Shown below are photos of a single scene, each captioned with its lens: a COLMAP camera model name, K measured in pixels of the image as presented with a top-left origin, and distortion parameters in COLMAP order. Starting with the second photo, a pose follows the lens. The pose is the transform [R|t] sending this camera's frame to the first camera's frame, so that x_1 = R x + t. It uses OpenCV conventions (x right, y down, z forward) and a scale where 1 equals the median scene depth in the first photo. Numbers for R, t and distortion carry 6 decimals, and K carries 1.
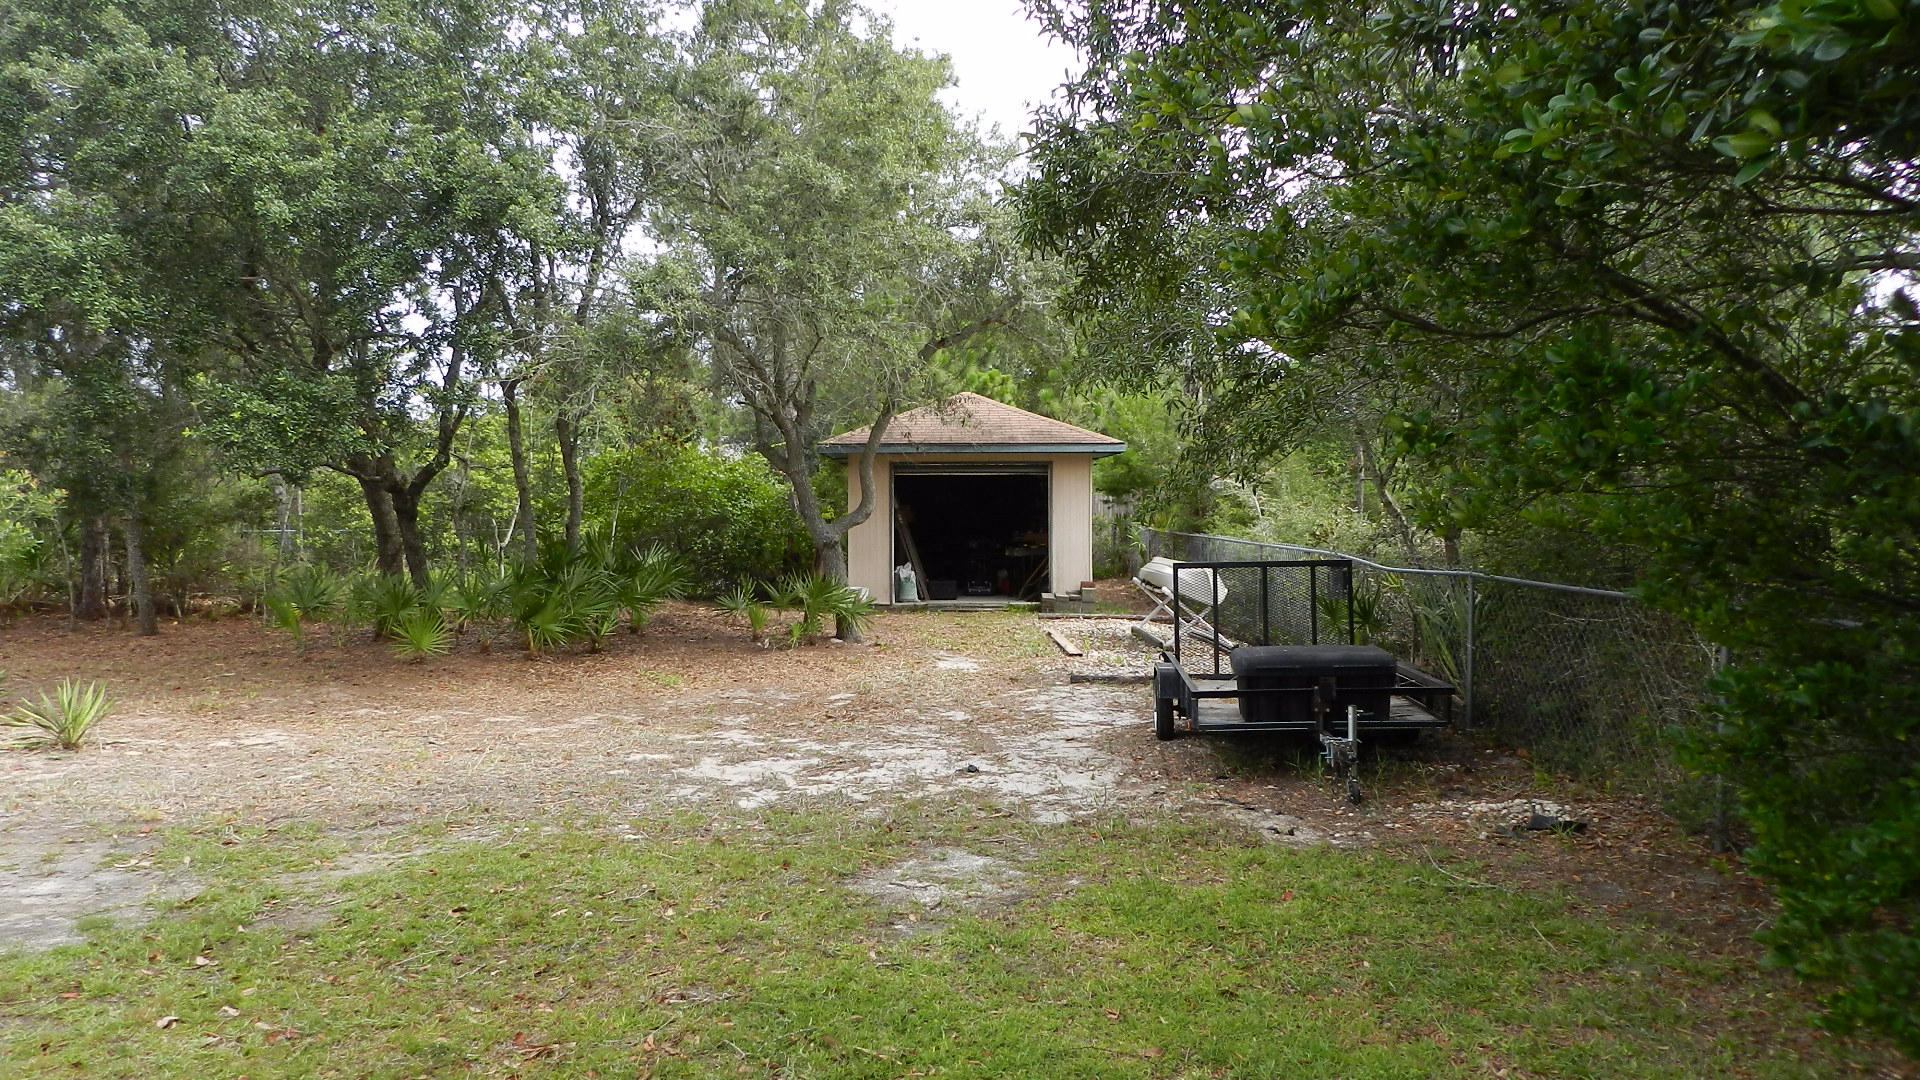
lens RADIAL K [[1242.1, 0, 960.0], [0, 1242.1, 540.0], [0, 0, 1]] dist [0.001038, -0.000649]
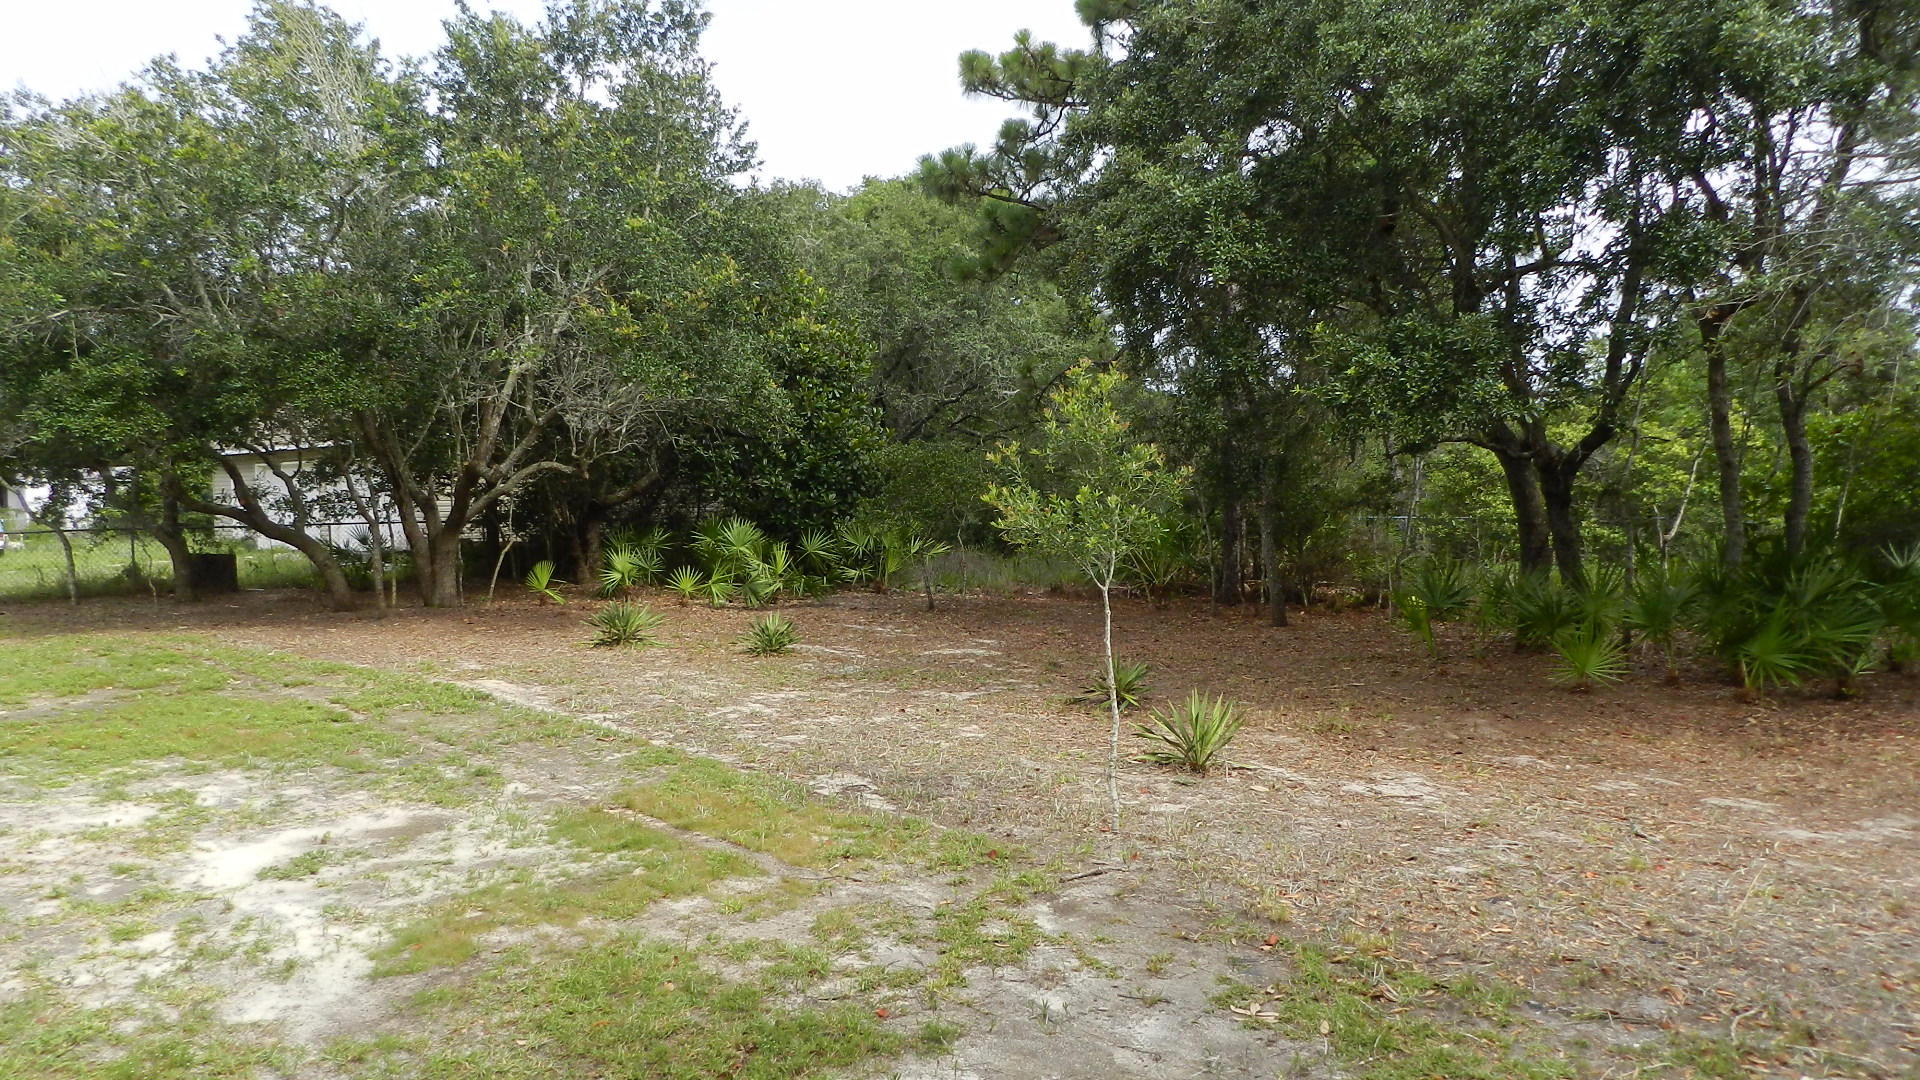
lens RADIAL K [[1289.5, 0, 960.0], [0, 1289.5, 540.0], [0, 0, 1]] dist [0.029421, 0.001106]
pose [[0.681278, 0.019966, -0.731753, -0.099926], [-0.012884, 0.999800, 0.015284, -0.001779], [0.731911, -0.000985, 0.681399, 0.152710]]
